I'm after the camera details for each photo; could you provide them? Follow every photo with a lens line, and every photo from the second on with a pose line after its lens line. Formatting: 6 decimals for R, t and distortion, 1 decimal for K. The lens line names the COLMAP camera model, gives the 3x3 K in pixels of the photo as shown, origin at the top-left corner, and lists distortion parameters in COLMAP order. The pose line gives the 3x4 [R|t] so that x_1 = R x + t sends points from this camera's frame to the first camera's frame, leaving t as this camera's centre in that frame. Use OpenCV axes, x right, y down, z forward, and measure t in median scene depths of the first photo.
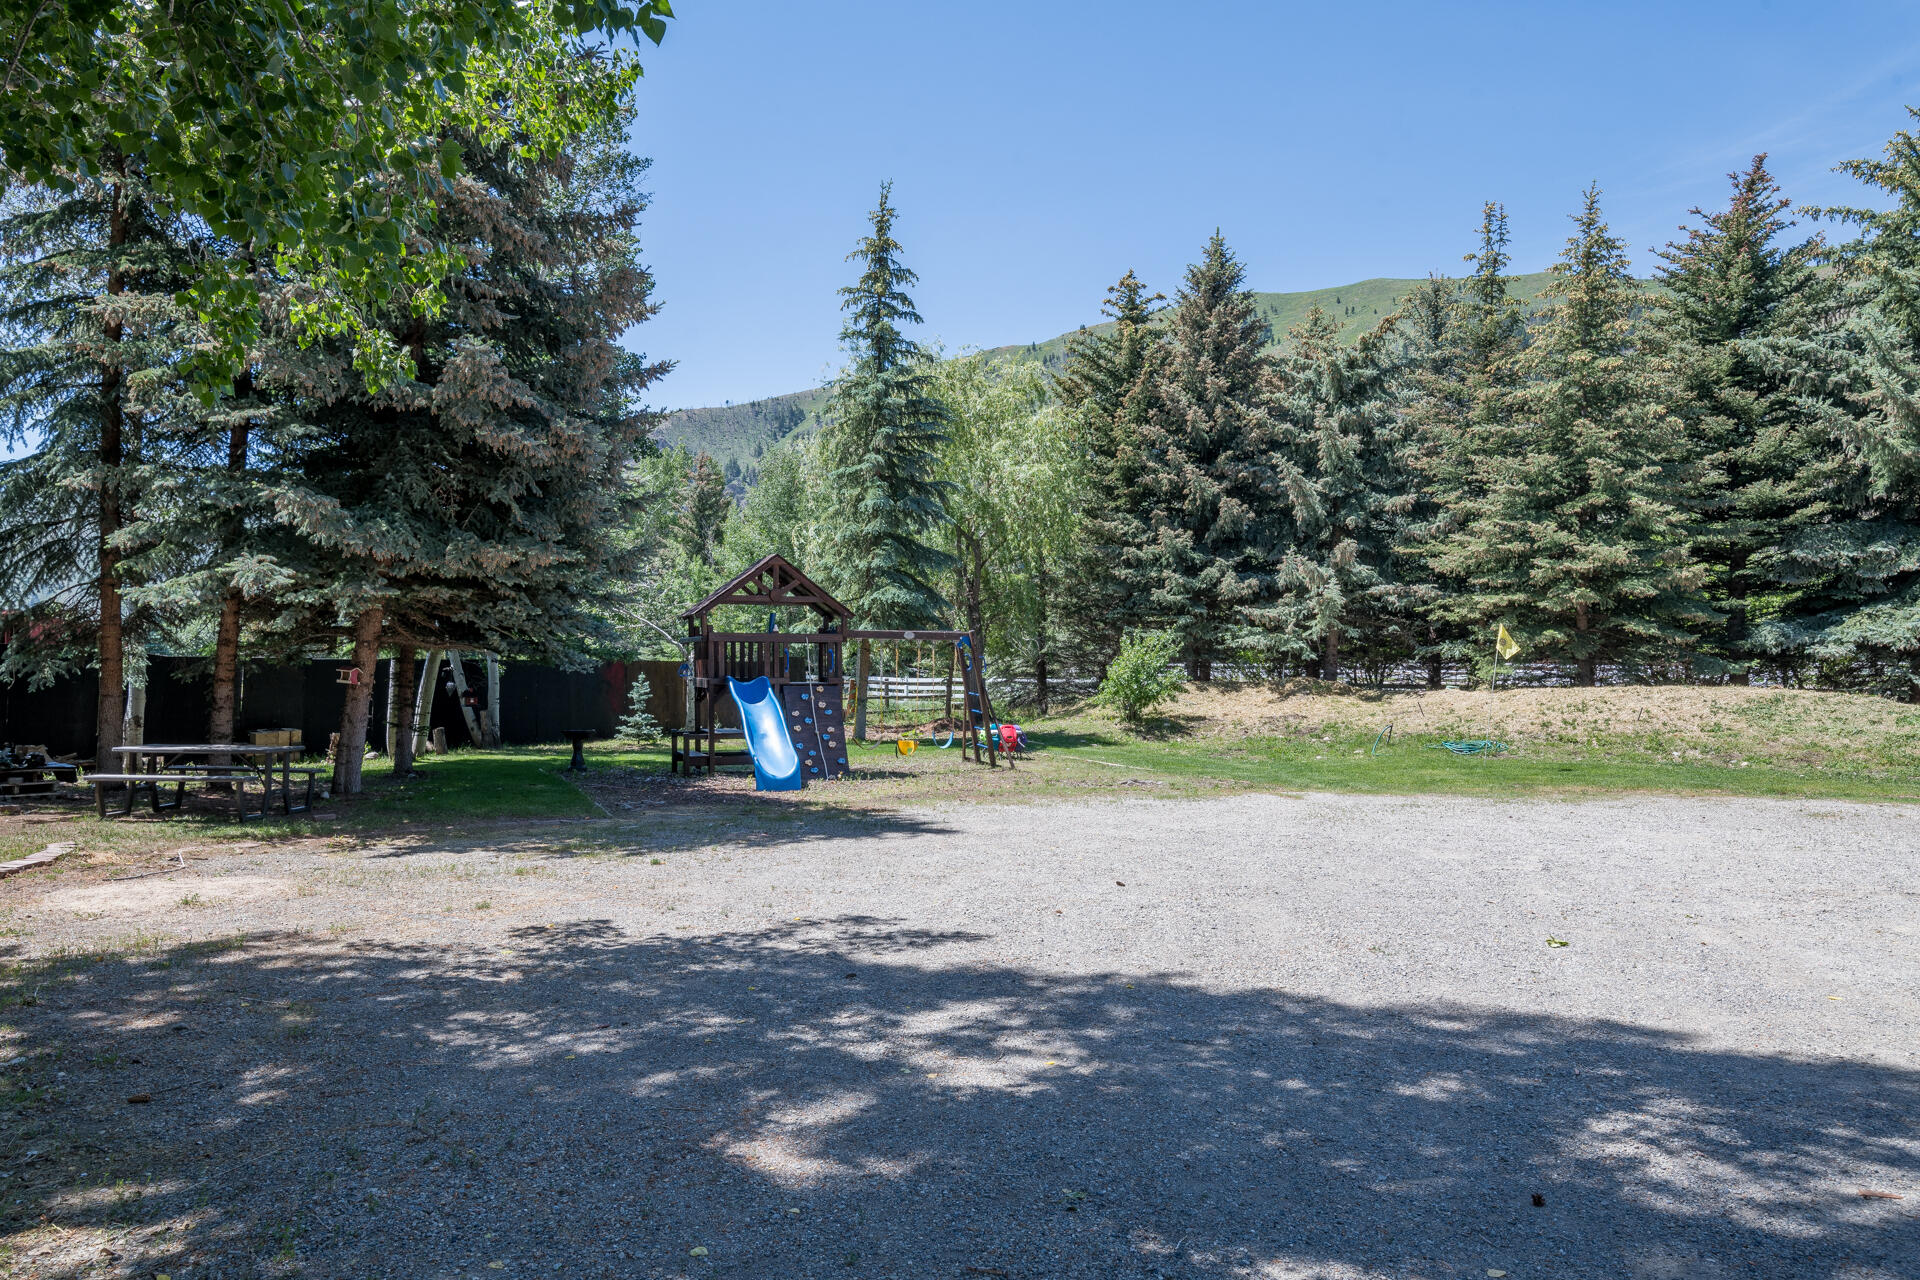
lens RADIAL K [[1341.6, 0, 949.7], [0, 1341.6, 619.8], [0, 0, 1]] dist [-0.002990, 0.001897]
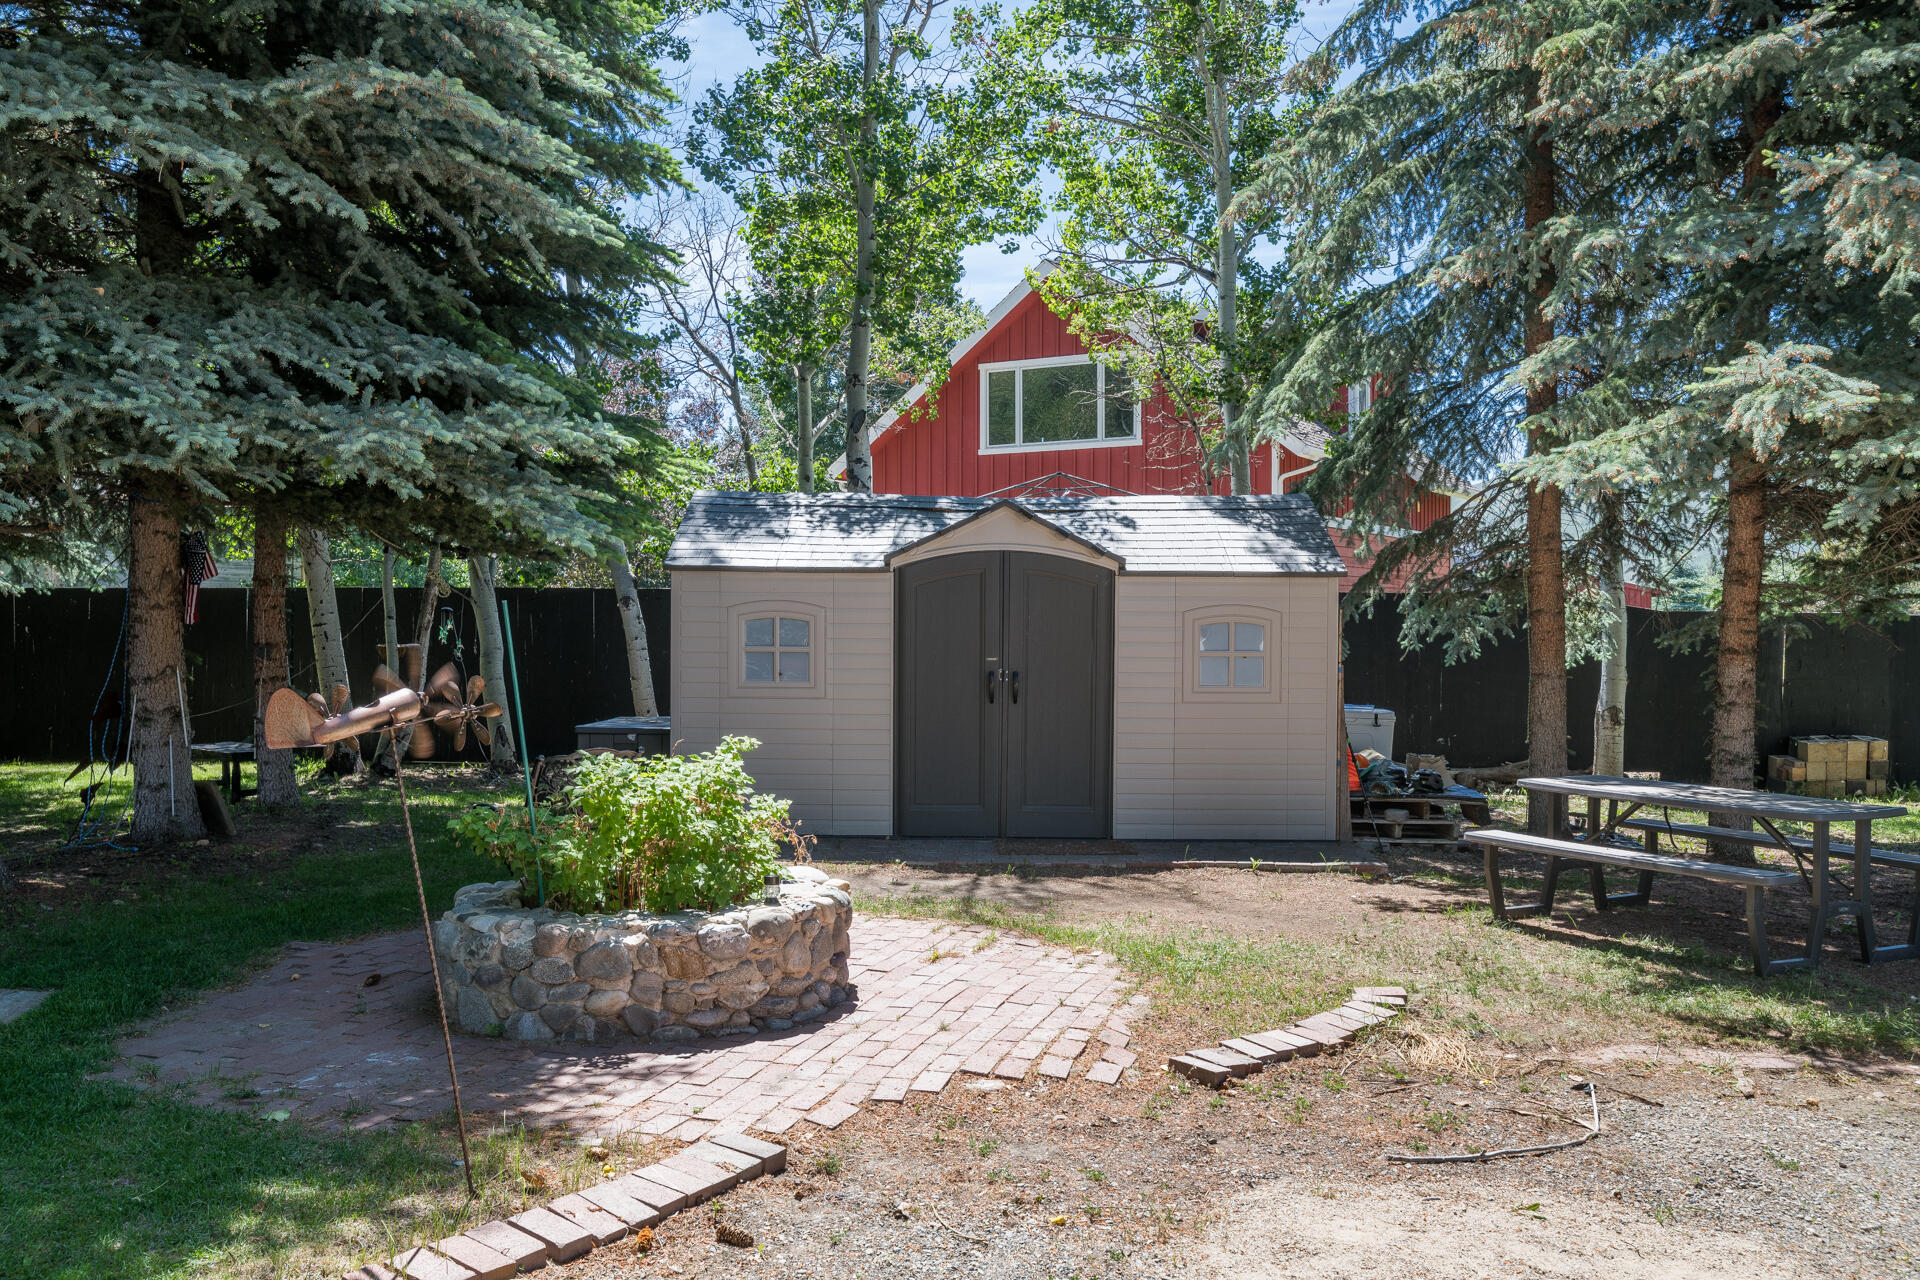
lens RADIAL K [[1605.3, 0, 957.1], [0, 1605.3, 633.4], [0, 0, 1]] dist [-0.008991, -0.006977]
pose [[0.562729, 0.005098, -0.826625, -0.234063], [0.023637, 0.999473, 0.022255, 0.020071], [0.826303, -0.032062, 0.562312, 0.473228]]
